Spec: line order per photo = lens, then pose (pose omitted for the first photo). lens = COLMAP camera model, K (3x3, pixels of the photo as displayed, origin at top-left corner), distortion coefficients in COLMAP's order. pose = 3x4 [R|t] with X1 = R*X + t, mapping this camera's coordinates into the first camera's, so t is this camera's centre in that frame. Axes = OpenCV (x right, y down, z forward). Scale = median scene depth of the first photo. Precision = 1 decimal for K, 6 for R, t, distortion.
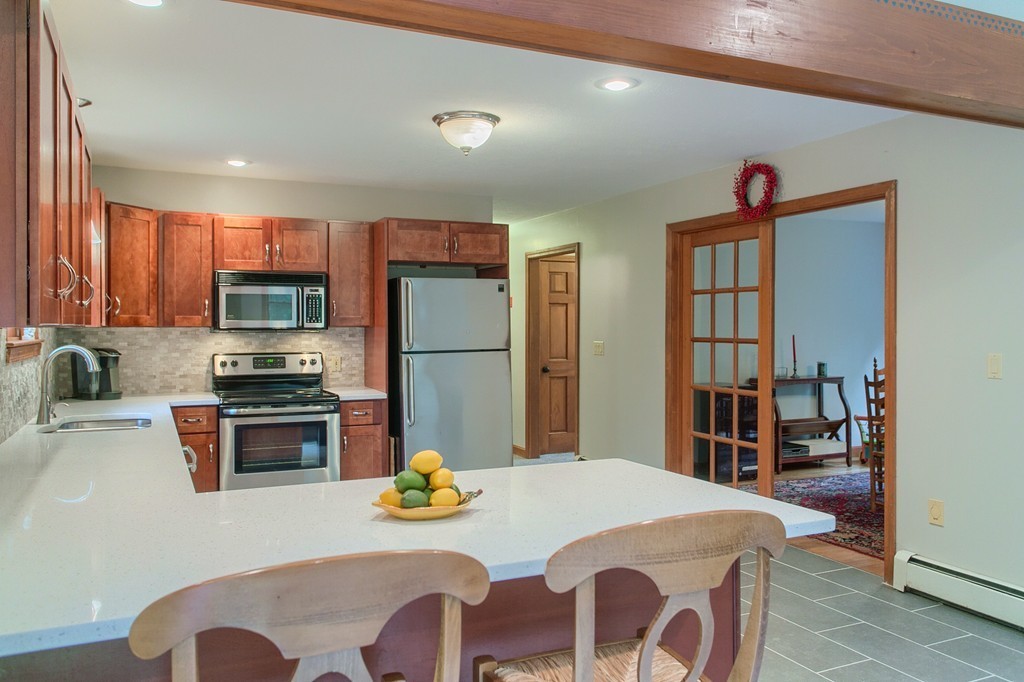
lens RADIAL K [[778.0, 0, 506.7], [0, 778.0, 335.6], [0, 0, 1]] dist [0.009897, 0.000472]
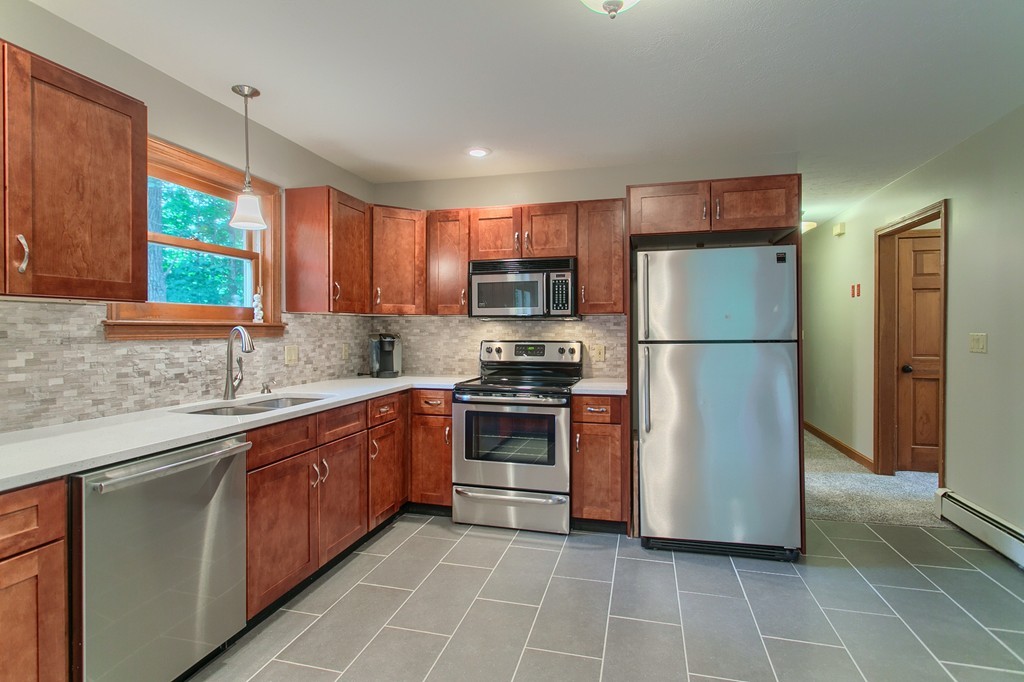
lens RADIAL K [[517.3, 0, 510.8], [0, 517.3, 334.0], [0, 0, 1]] dist [-0.003010, 0.001009]
pose [[0.775804, 0.006623, -0.630939, 0.106547], [-0.006924, 0.999974, 0.001983, 0.012537], [0.630936, 0.002830, 0.775830, 0.468143]]
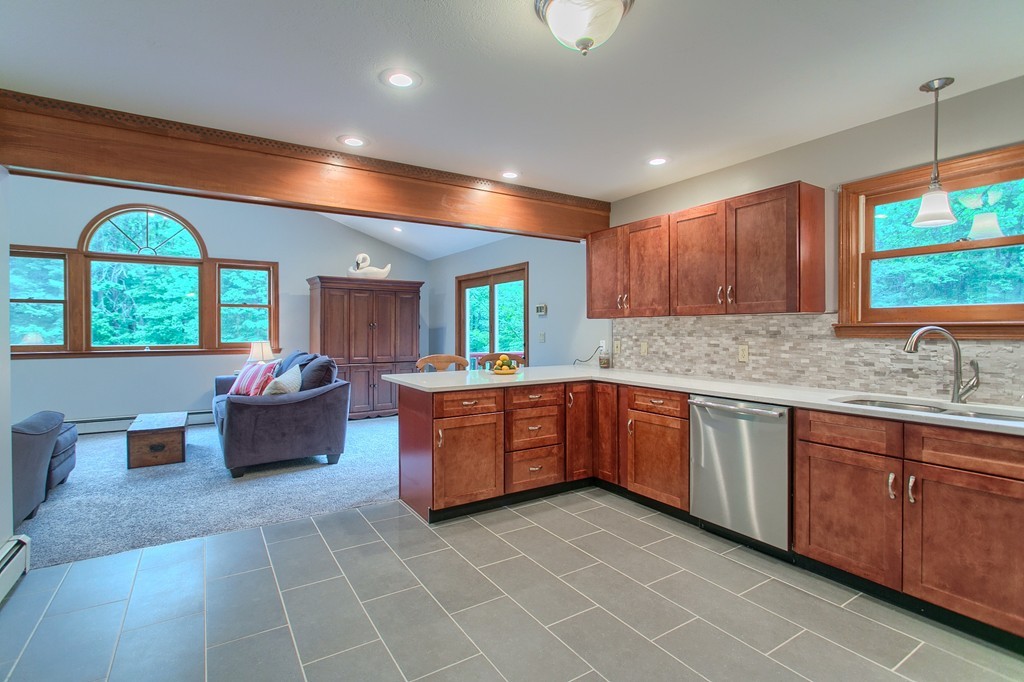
lens RADIAL K [[487.1, 0, 505.5], [0, 487.1, 333.7], [0, 0, 1]] dist [-0.000716, 0.000293]
pose [[-0.991500, 0.004785, -0.130015, 0.056215], [0.002243, 0.999803, 0.019697, 0.004901], [0.130084, 0.019238, -0.991316, 1.055727]]
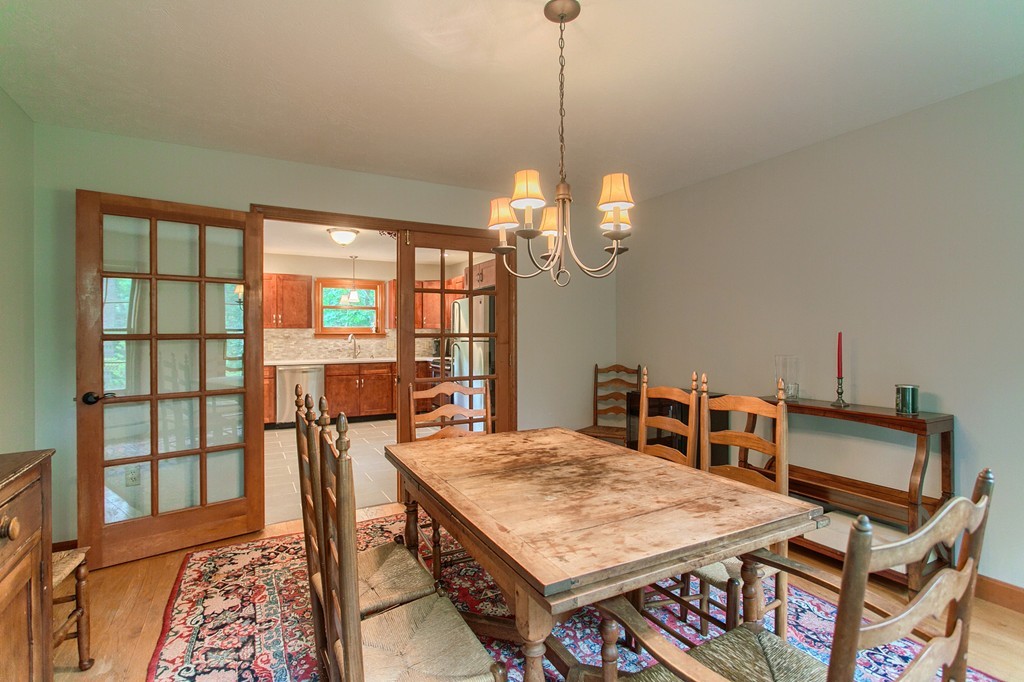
lens RADIAL K [[487.1, 0, 505.8], [0, 487.1, 336.0], [0, 0, 1]] dist [-0.000716, 0.000293]
pose [[0.055835, 0.006324, -0.998420, 0.982747], [-0.007858, 0.999952, 0.005895, 0.001703], [0.998409, 0.007516, 0.055882, 1.022129]]
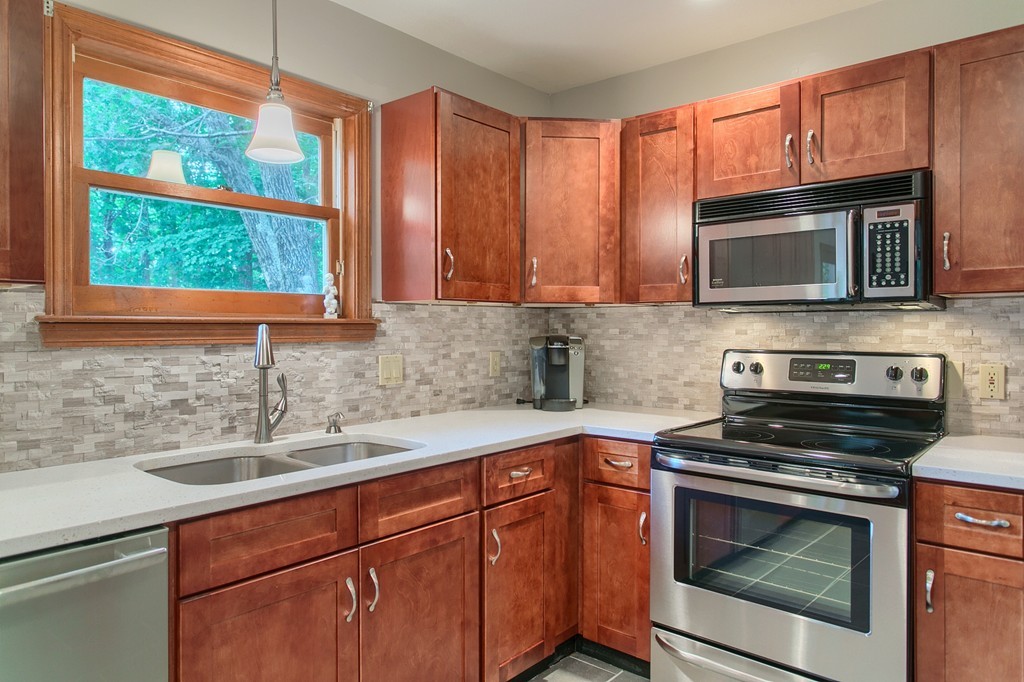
lens RADIAL K [[668.5, 0, 509.4], [0, 668.5, 331.3], [0, 0, 1]] dist [-0.000262, 0.004567]
pose [[0.418530, 0.005325, -0.908187, 0.008530], [-0.008429, 0.999963, 0.001979, 0.010176], [0.908164, 0.006827, 0.418559, 0.644343]]
